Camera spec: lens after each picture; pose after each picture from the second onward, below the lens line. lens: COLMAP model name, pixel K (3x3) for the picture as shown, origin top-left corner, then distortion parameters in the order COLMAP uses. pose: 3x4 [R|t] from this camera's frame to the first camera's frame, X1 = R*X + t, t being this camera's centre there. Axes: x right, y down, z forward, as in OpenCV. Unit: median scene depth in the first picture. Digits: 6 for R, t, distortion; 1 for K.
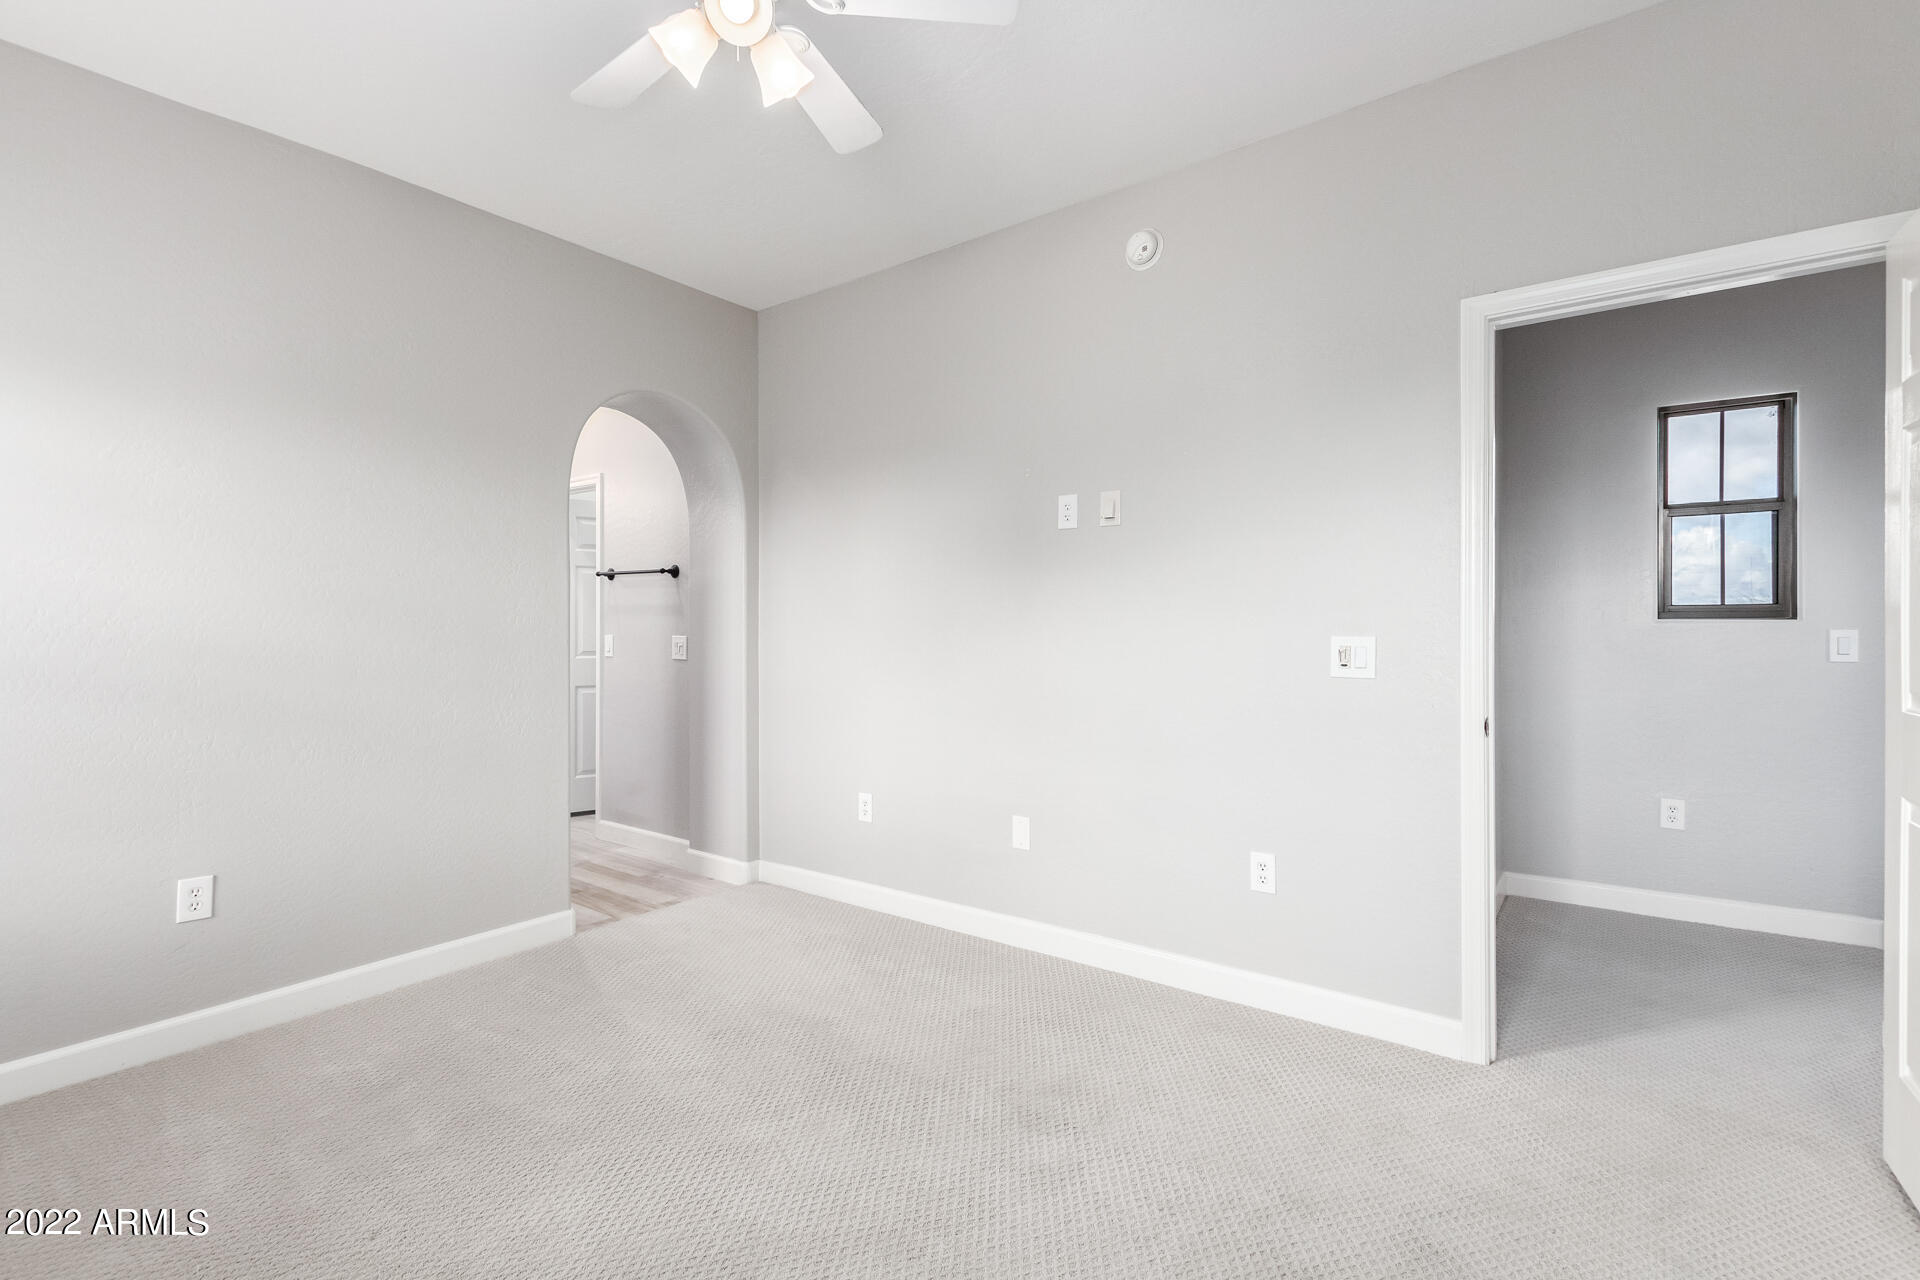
lens RADIAL K [[875.7, 0, 962.3], [0, 875.7, 630.2], [0, 0, 1]] dist [-0.000711, -0.000131]
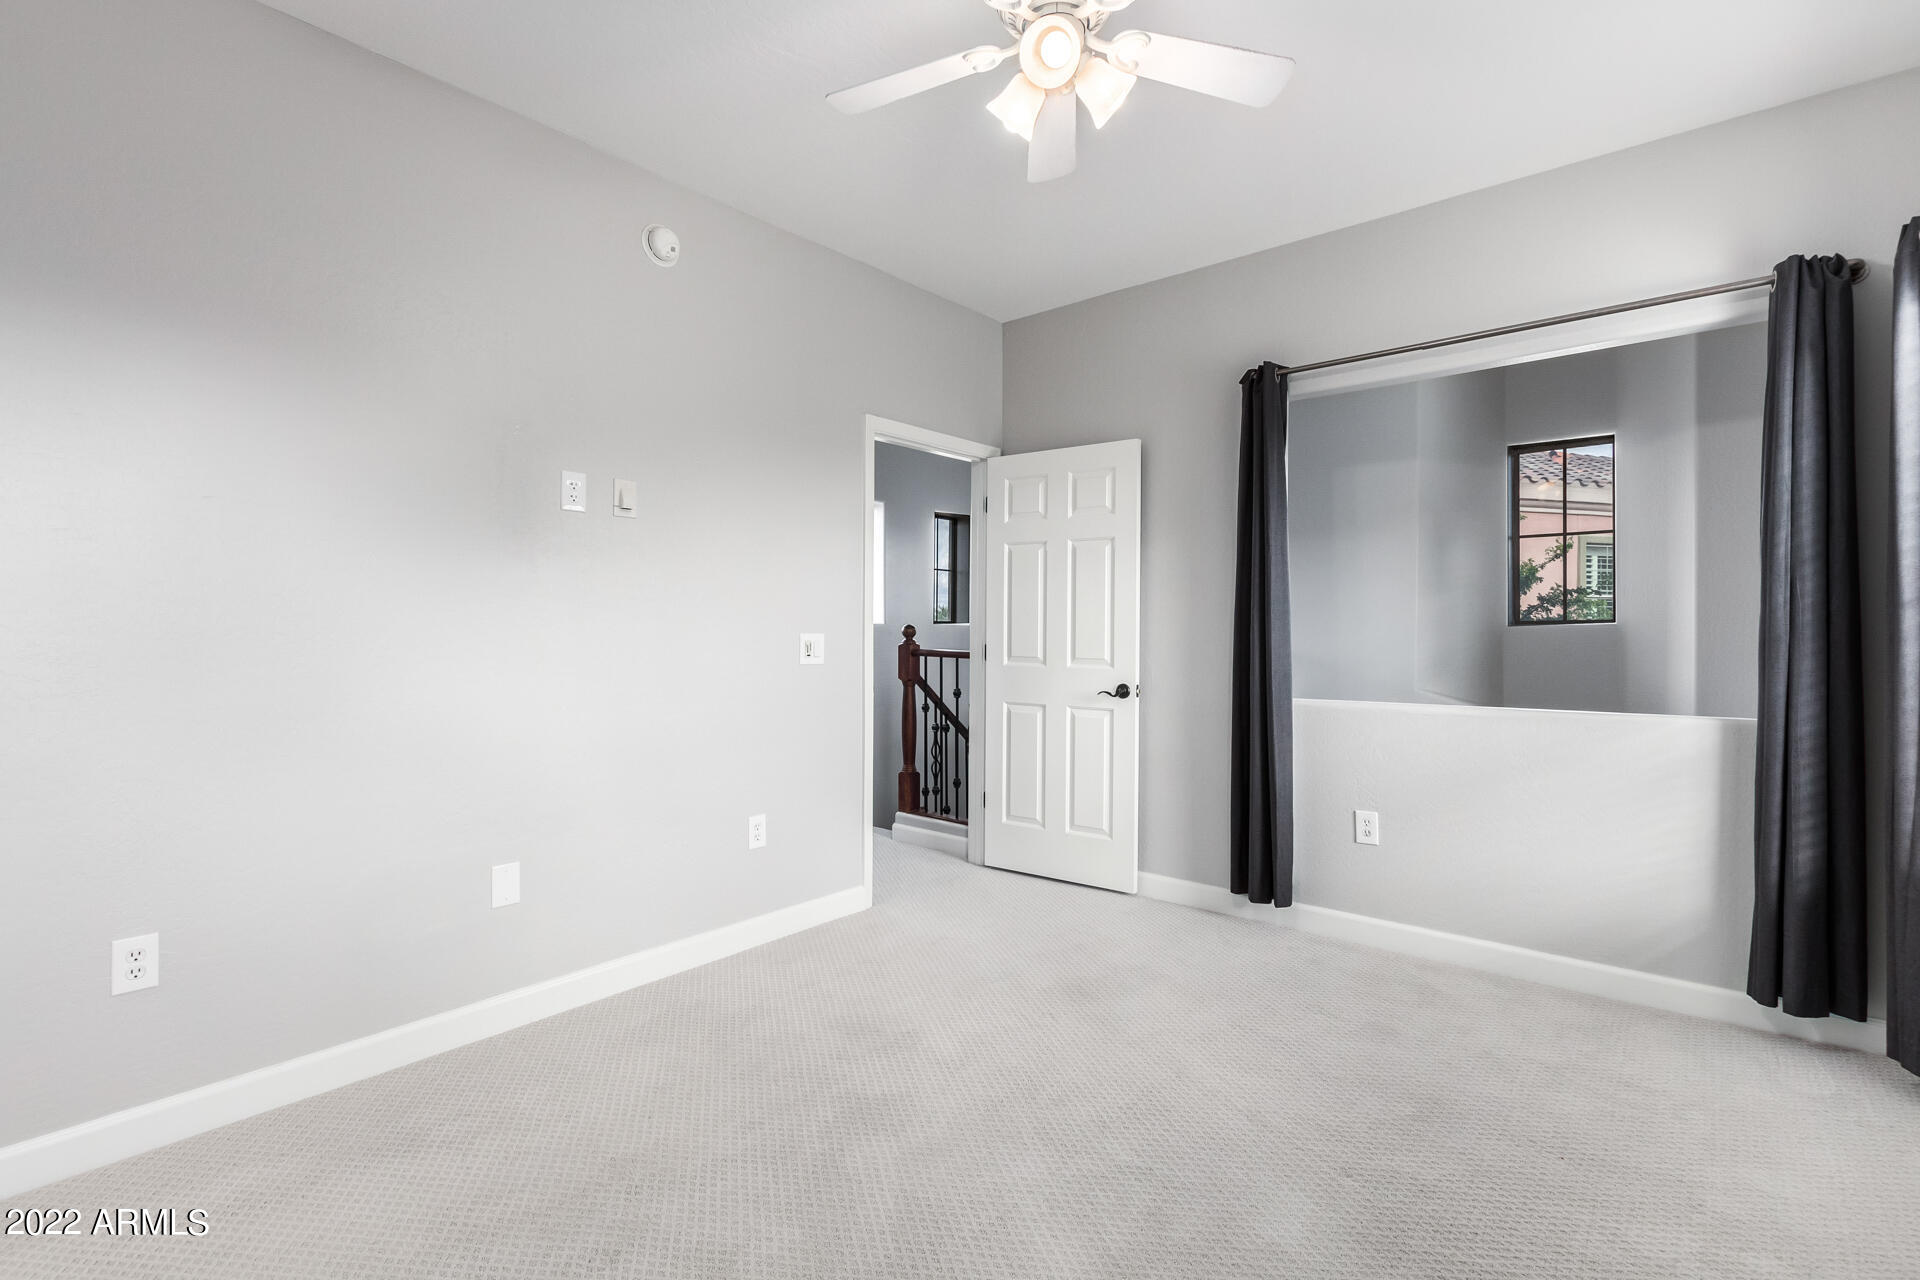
lens RADIAL K [[899.5, 0, 960.0], [0, 899.5, 640.0], [0, 0, 1]] dist [0.003377, 0.000397]
pose [[0.054031, -0.010230, 0.998487, -0.825128], [-0.000088, 0.999947, 0.010250, 0.002485], [-0.998539, -0.000642, 0.054027, 0.625826]]
